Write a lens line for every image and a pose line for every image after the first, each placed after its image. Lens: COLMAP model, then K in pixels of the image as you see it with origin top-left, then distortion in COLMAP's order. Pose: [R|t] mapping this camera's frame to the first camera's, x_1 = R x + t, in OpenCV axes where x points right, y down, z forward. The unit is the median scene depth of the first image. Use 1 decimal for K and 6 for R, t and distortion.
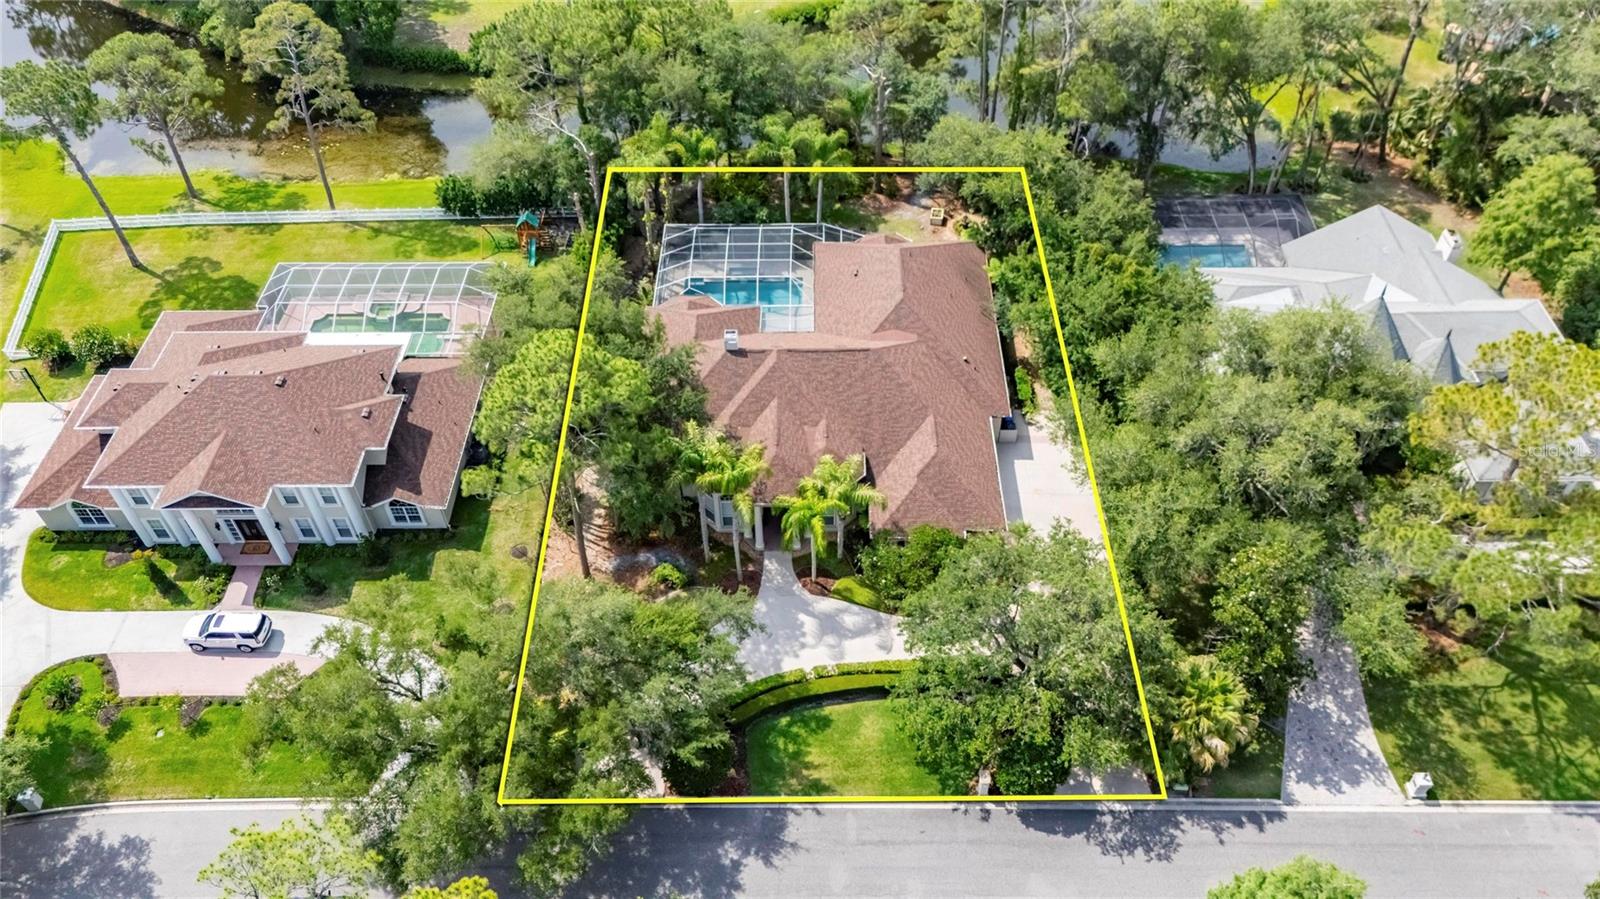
lens RADIAL K [[1188.2, 0, 799.1], [0, 1188.2, 450.8], [0, 0, 1]] dist [0.031816, -0.001442]
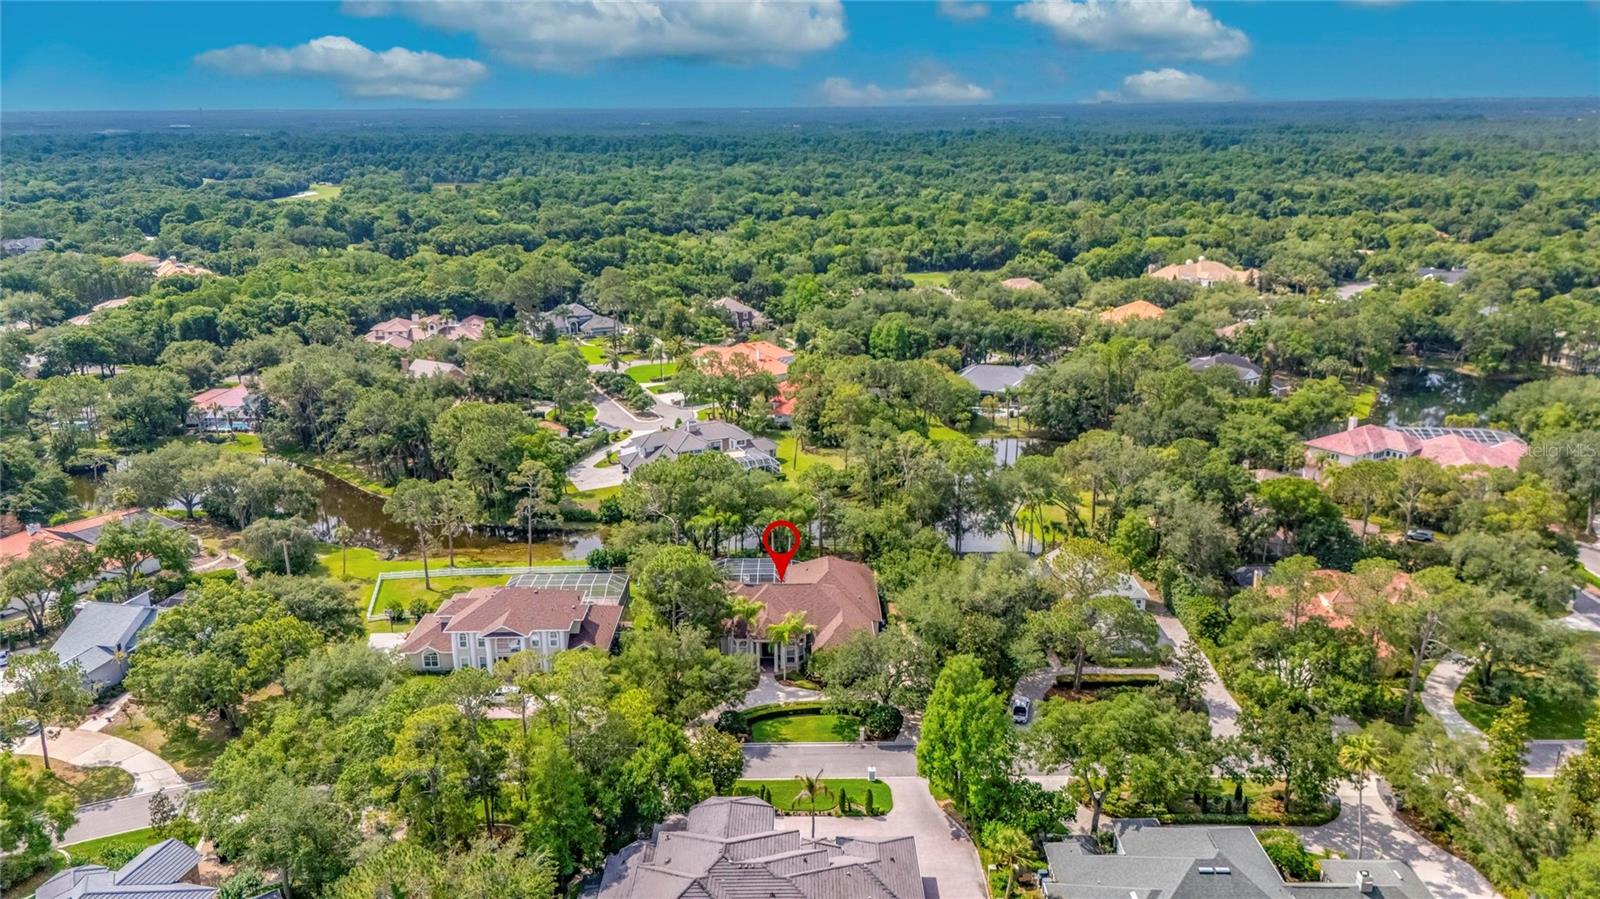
lens RADIAL K [[1188.2, 0, 800.3], [0, 1188.2, 449.4], [0, 0, 1]] dist [0.031816, -0.001442]
pose [[0.999905, 0.004040, 0.013202, 0.010424], [0.003118, 0.865464, -0.500961, 0.784374], [-0.013450, 0.500954, 0.865369, -0.973325]]
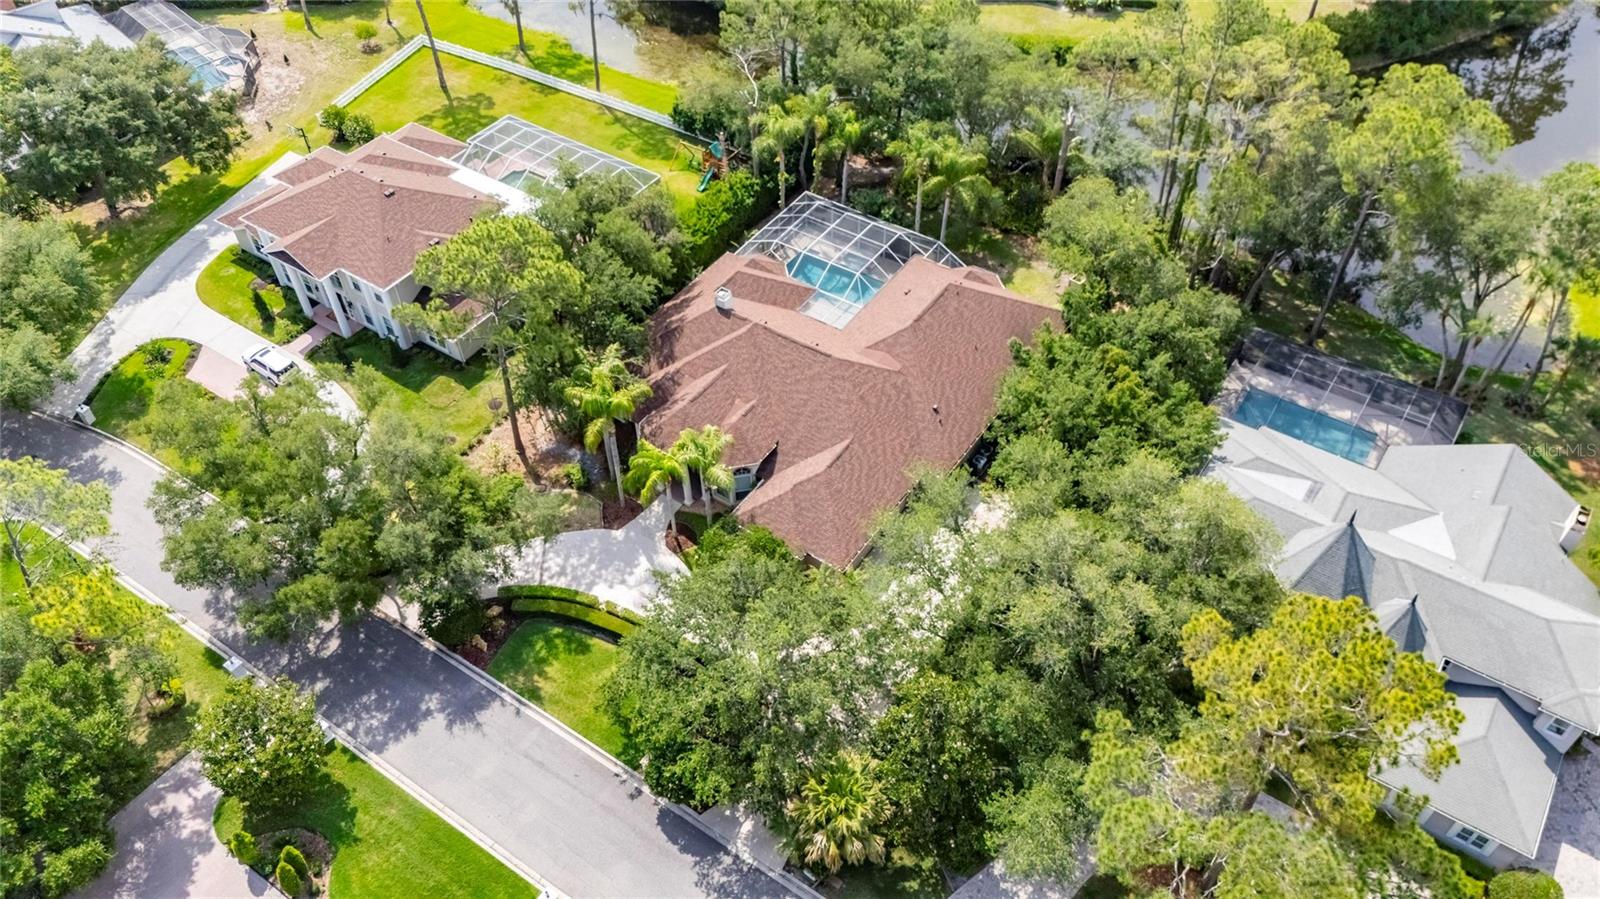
lens RADIAL K [[1188.2, 0, 804.4], [0, 1188.2, 449.9], [0, 0, 1]] dist [0.031816, -0.001442]
pose [[0.830778, 0.403608, -0.383286, 0.467701], [-0.401755, 0.911419, 0.088934, -0.095582], [0.385229, 0.080103, 0.919338, 0.079414]]
